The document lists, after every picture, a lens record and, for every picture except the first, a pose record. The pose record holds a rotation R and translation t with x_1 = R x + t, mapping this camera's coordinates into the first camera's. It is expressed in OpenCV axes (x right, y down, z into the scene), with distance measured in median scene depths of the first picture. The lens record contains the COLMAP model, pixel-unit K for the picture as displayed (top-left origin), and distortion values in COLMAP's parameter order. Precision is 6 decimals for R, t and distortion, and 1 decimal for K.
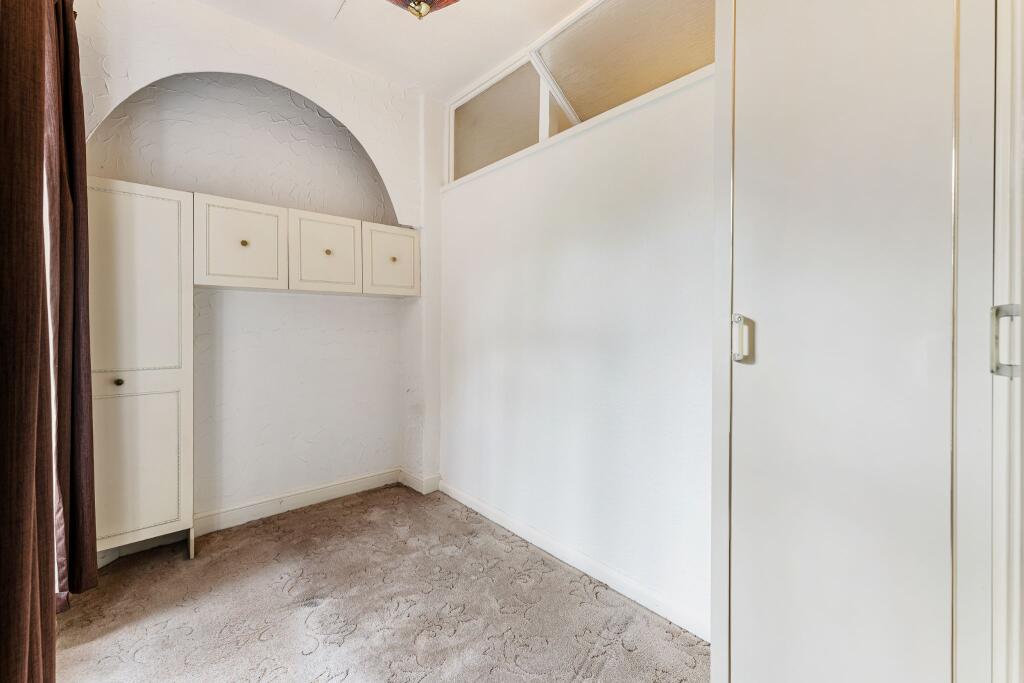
lens RADIAL K [[419.7, 0, 512.0], [0, 419.7, 341.5], [0, 0, 1]] dist [0.000921, 0.000212]
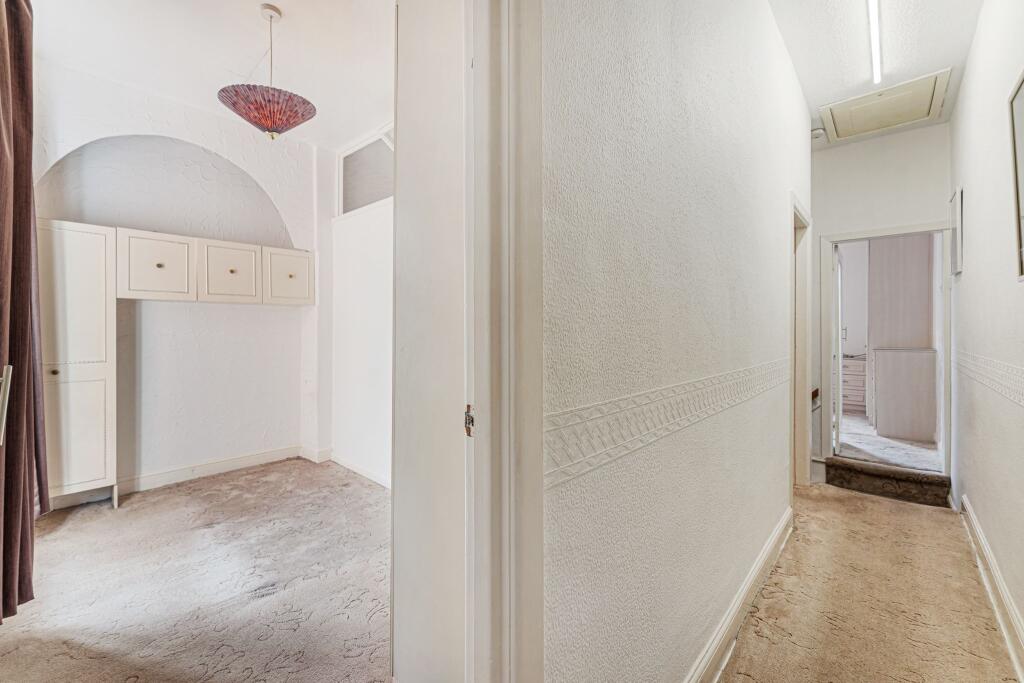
lens RADIAL K [[419.7, 0, 512.0], [0, 419.7, 341.5], [0, 0, 1]] dist [0.000921, 0.000212]
pose [[0.993694, -0.003858, 0.112061, 0.306872], [0.004147, 0.999989, -0.002345, 0.006378], [-0.112051, 0.002795, 0.993699, -0.422045]]
